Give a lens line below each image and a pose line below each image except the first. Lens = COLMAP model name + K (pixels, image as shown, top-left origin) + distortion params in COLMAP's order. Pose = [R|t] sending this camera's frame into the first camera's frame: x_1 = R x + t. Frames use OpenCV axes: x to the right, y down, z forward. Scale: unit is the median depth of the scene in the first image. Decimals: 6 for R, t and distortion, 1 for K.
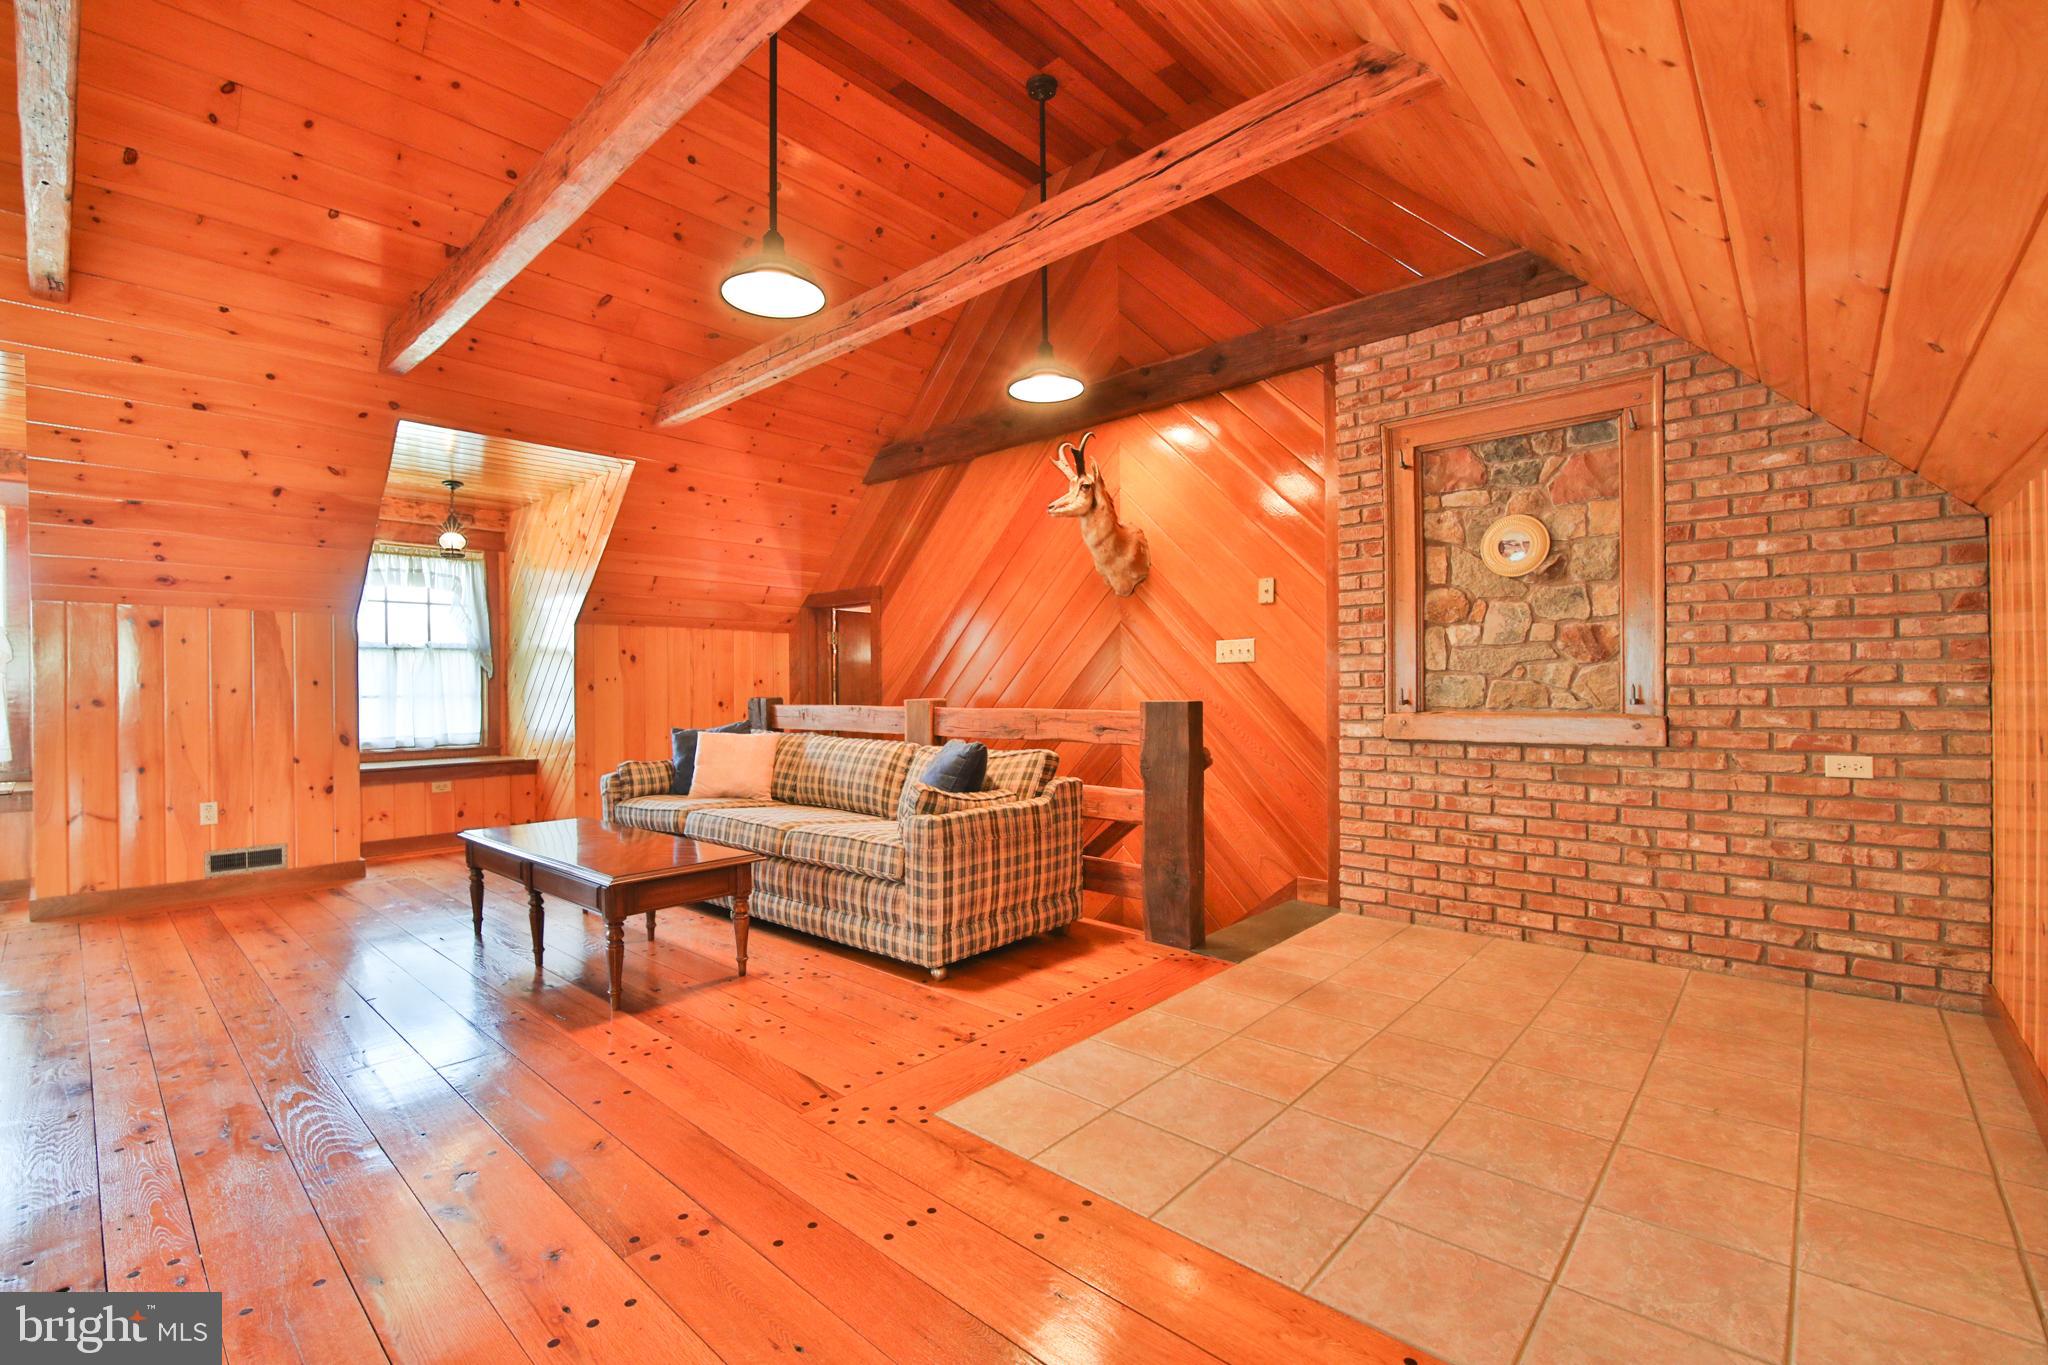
lens RADIAL K [[886.0, 0, 1016.5], [0, 886.0, 691.2], [0, 0, 1]] dist [-0.000285, -0.002584]
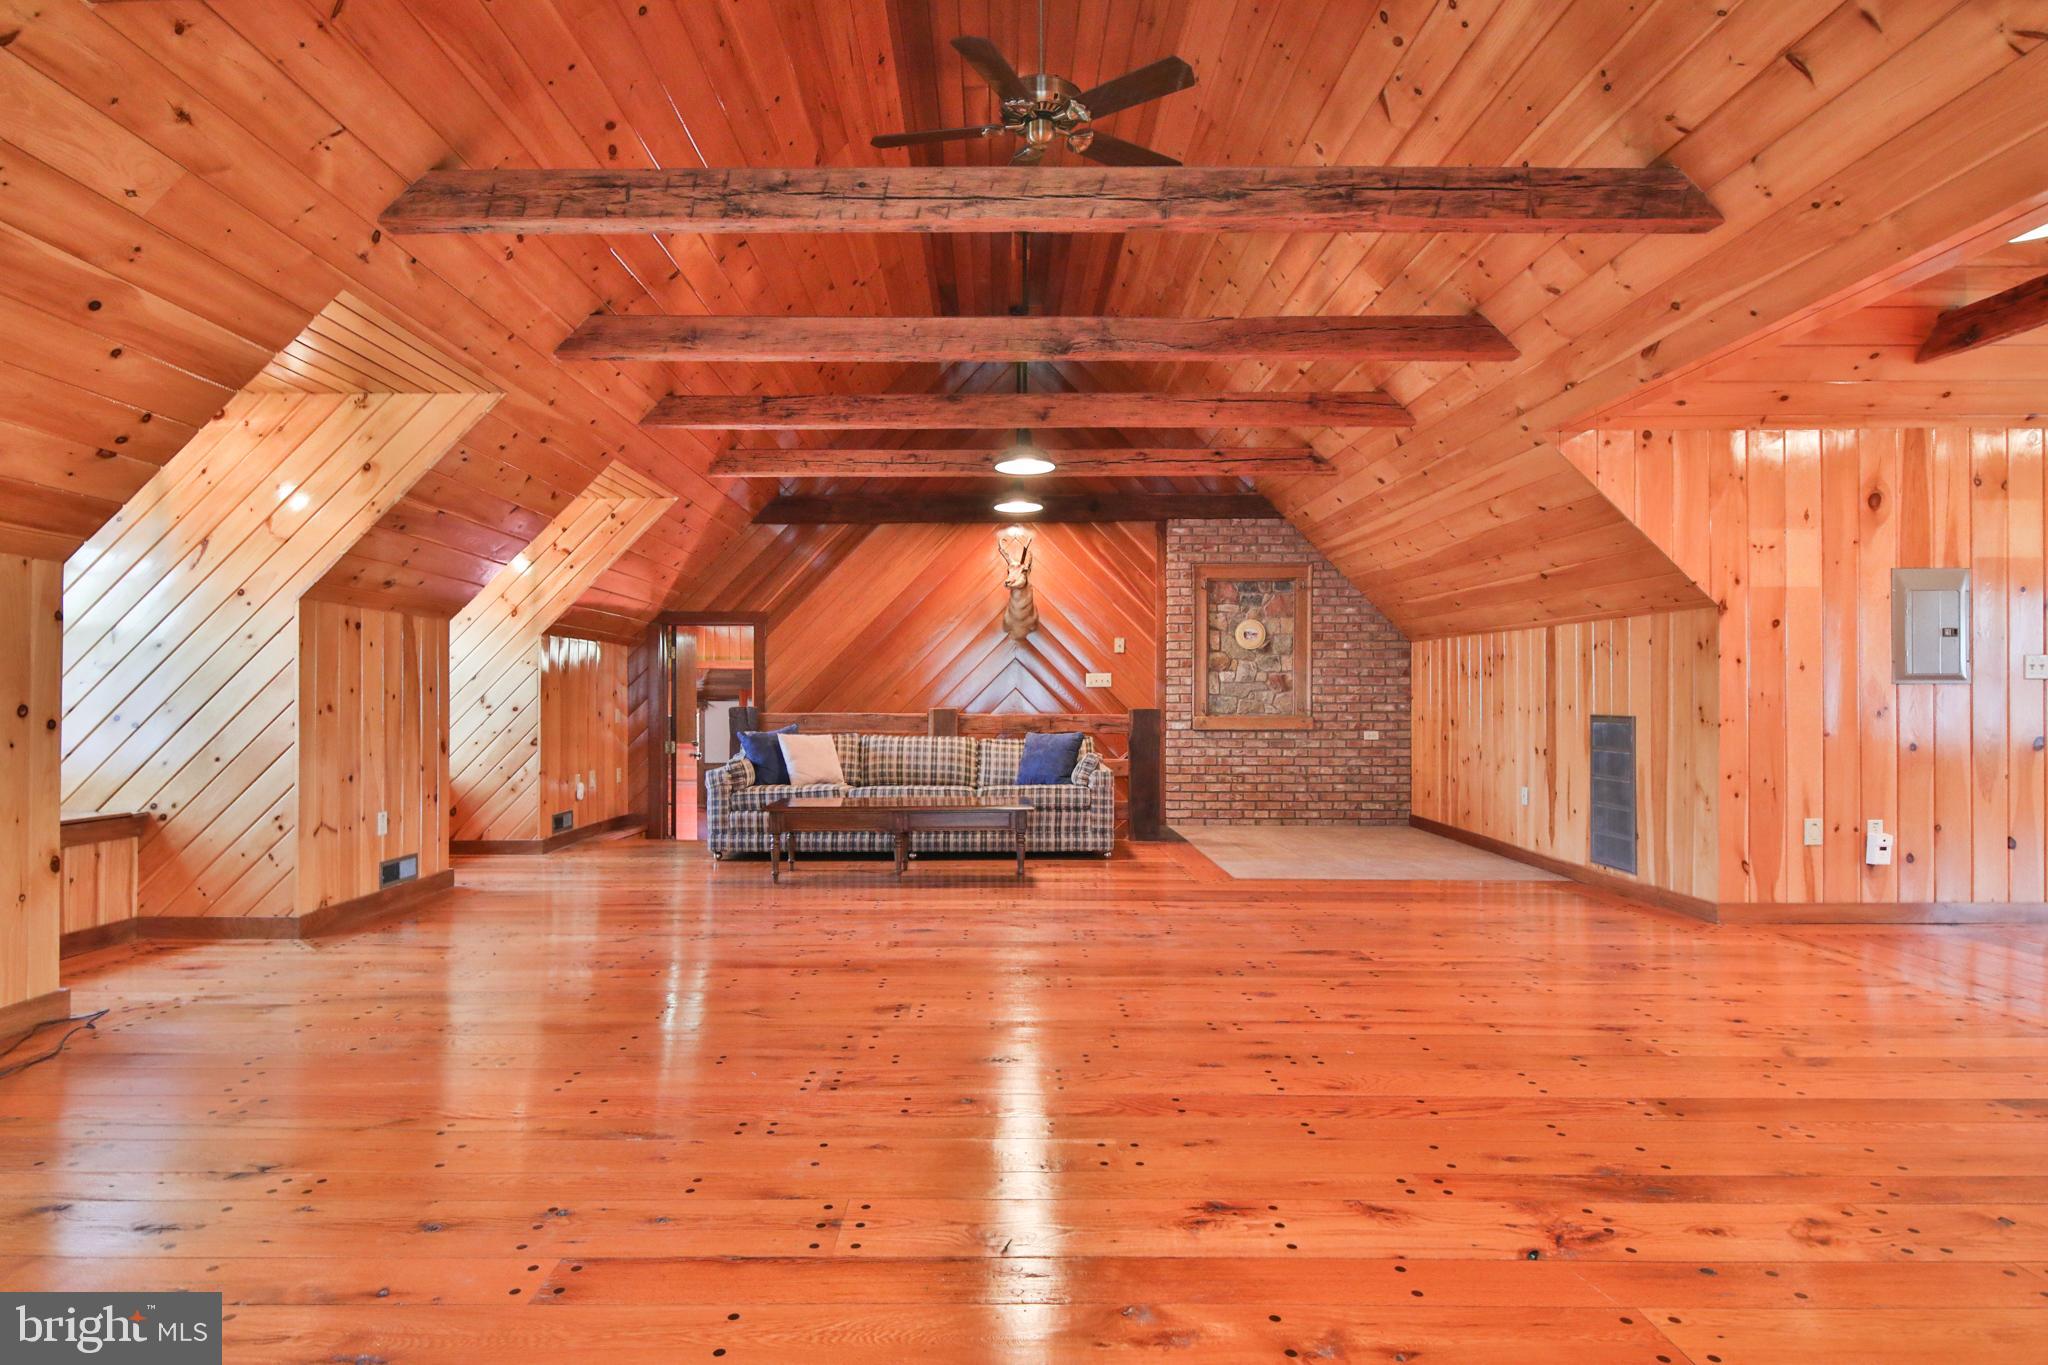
lens RADIAL K [[1088.0, 0, 1010.0], [0, 1088.0, 695.7], [0, 0, 1]] dist [0.053893, 0.000279]
pose [[0.728416, 0.010969, 0.685048, -1.615740], [-0.005688, 0.999934, -0.009962, 0.007080], [-0.685112, 0.003360, 0.728430, -0.473467]]
